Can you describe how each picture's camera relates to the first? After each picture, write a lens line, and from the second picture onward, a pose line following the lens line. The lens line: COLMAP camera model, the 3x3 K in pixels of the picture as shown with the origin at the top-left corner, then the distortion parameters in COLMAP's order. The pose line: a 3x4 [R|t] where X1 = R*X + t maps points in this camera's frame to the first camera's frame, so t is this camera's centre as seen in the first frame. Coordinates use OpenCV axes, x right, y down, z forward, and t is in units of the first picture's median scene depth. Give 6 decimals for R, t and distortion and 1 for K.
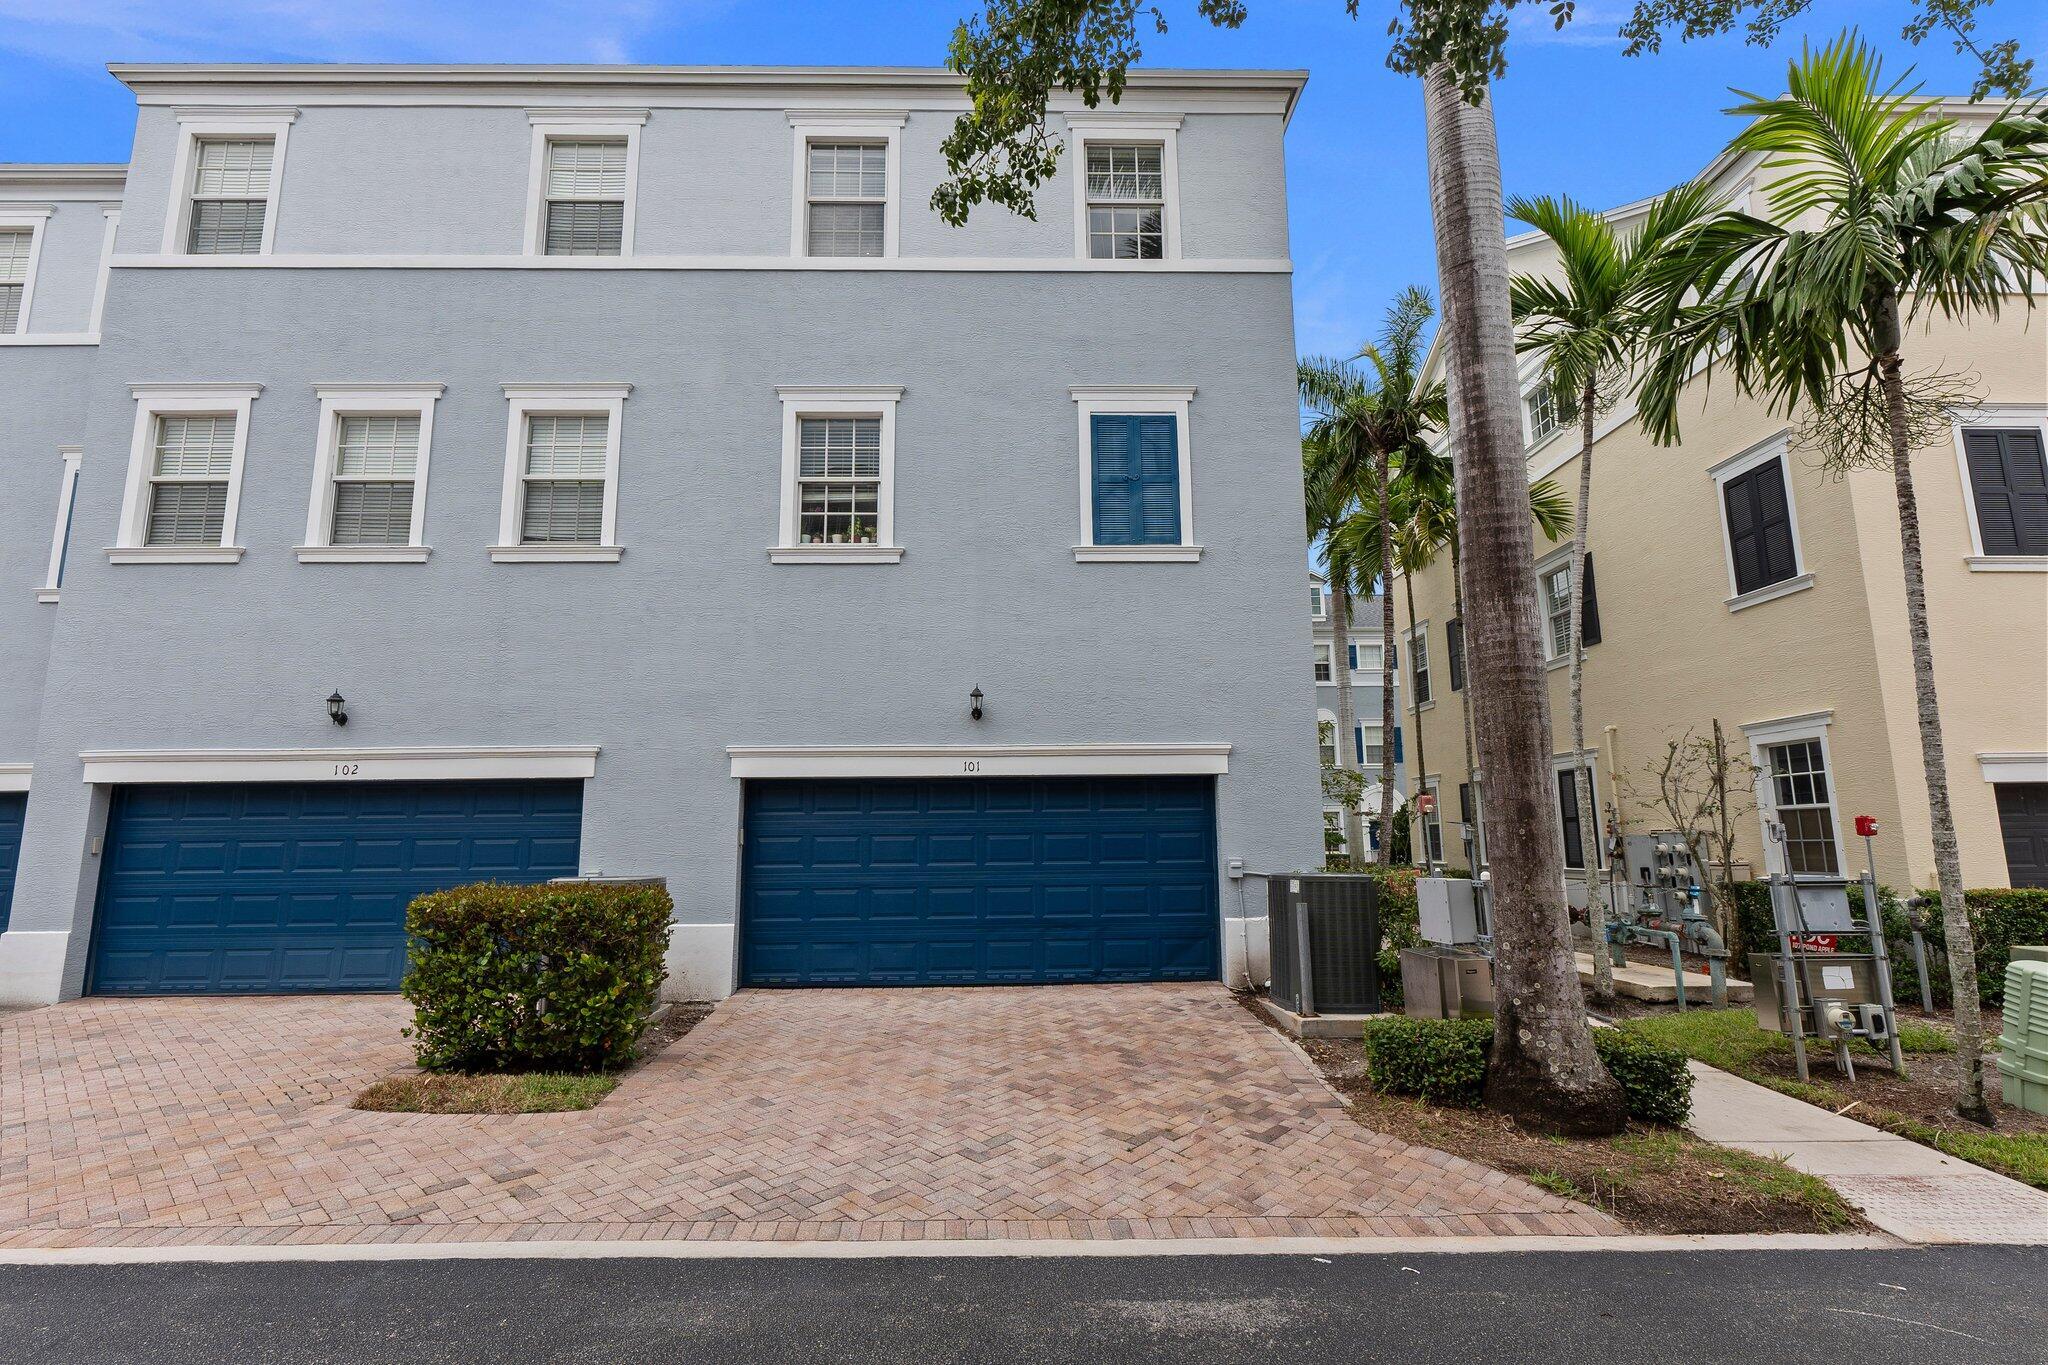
lens RADIAL K [[932.3, 0, 1024.2], [0, 932.3, 680.9], [0, 0, 1]] dist [-0.012199, 0.000187]
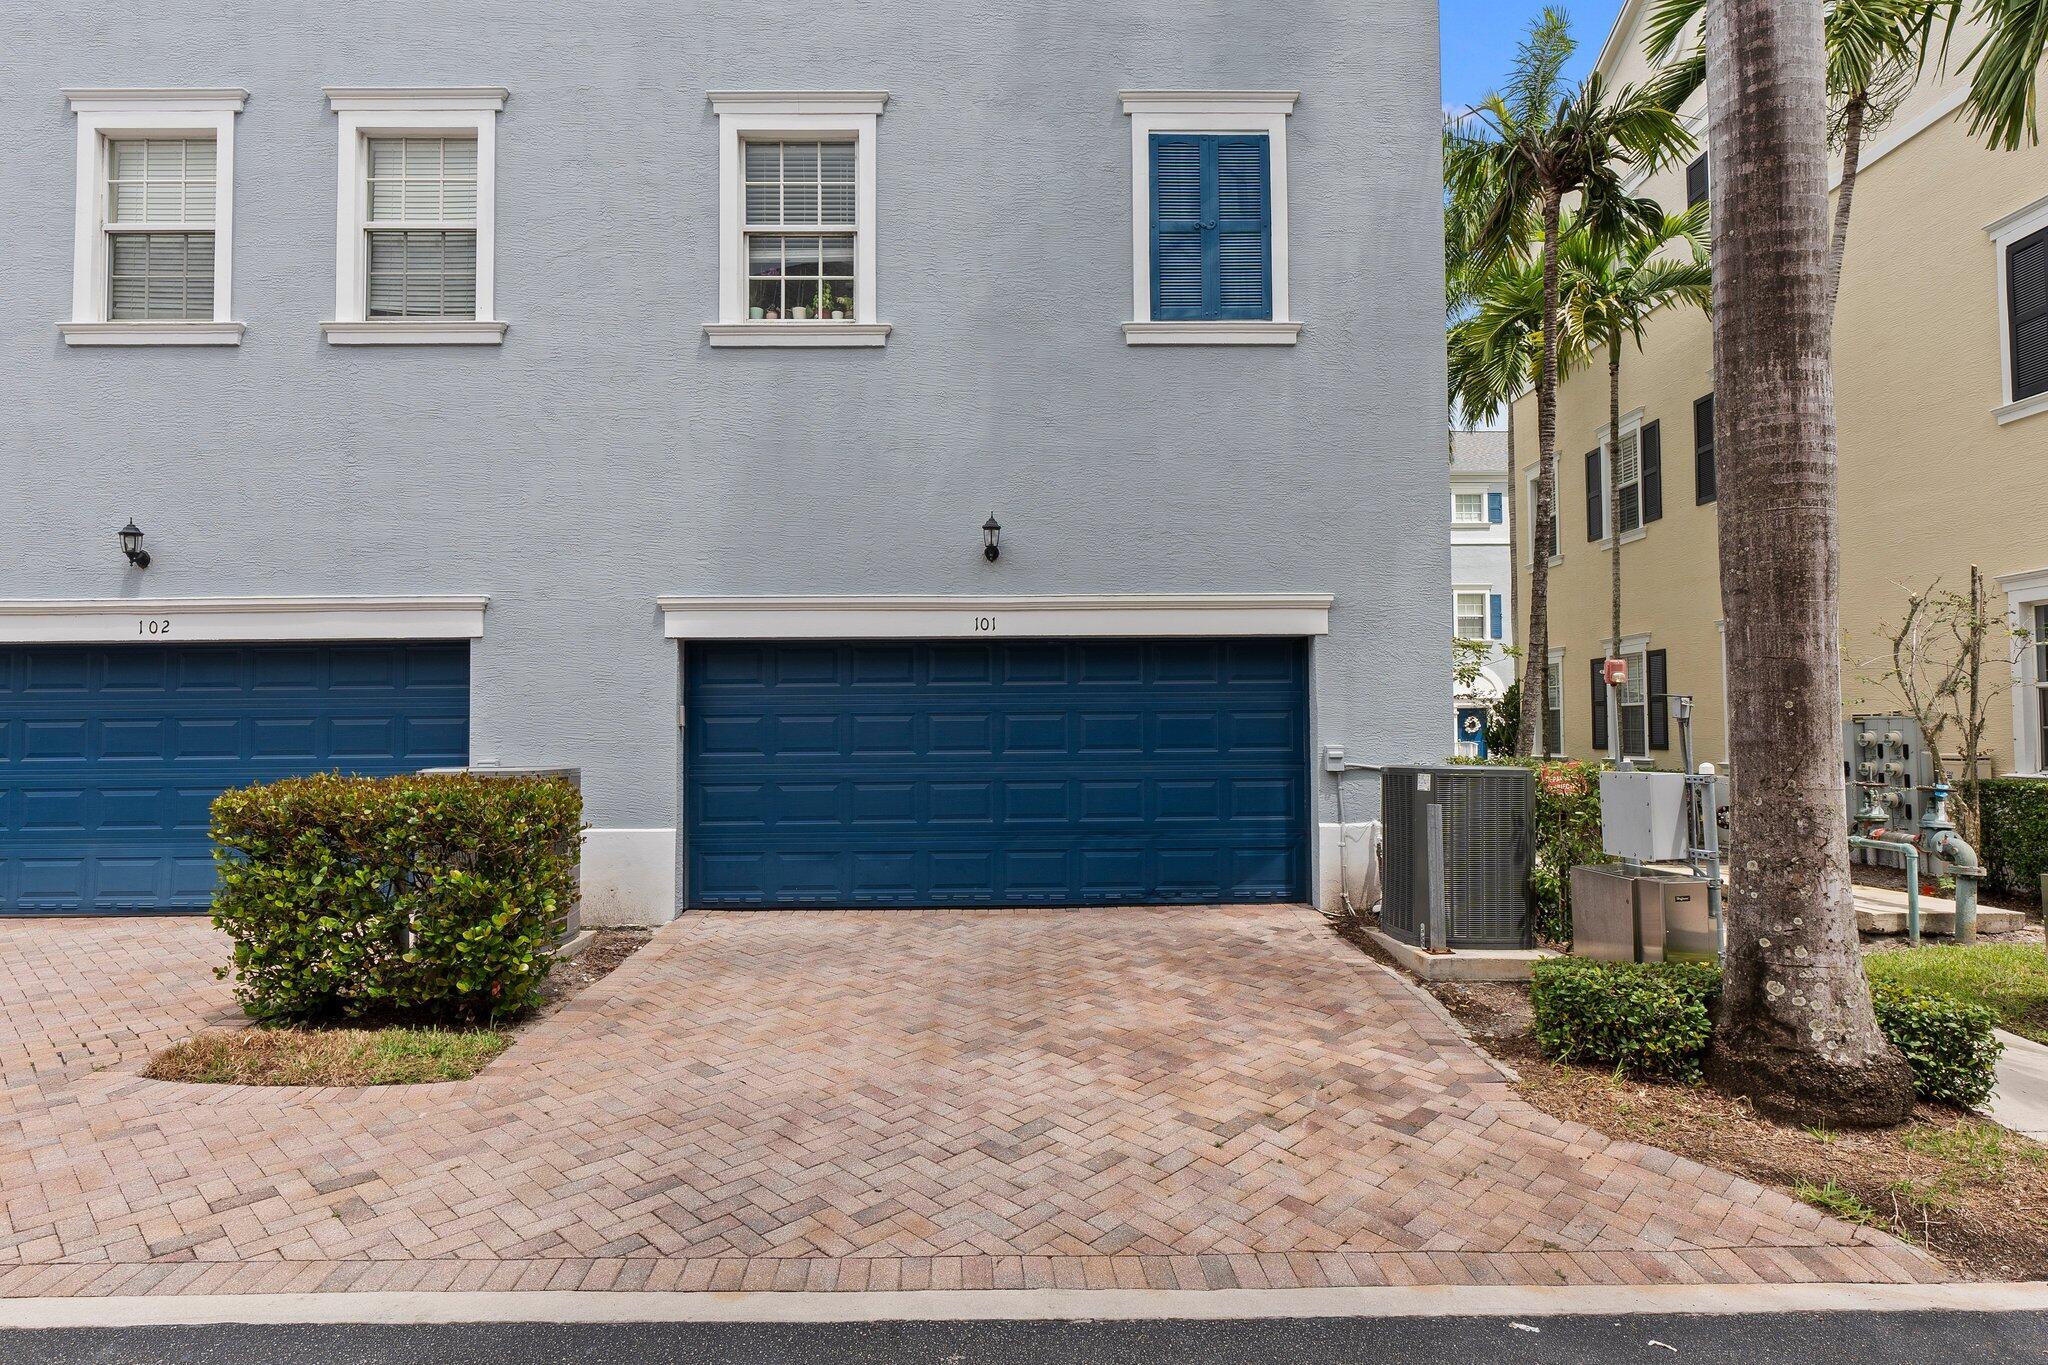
lens RADIAL K [[1106.1, 0, 1024.2], [0, 1106.1, 683.1], [0, 0, 1]] dist [-0.013112, 0.000819]
pose [[0.999914, 0.002318, -0.012916, -0.014475], [-0.000673, 0.992035, 0.125958, 0.029257], [0.013105, -0.125938, 0.991952, 0.122439]]
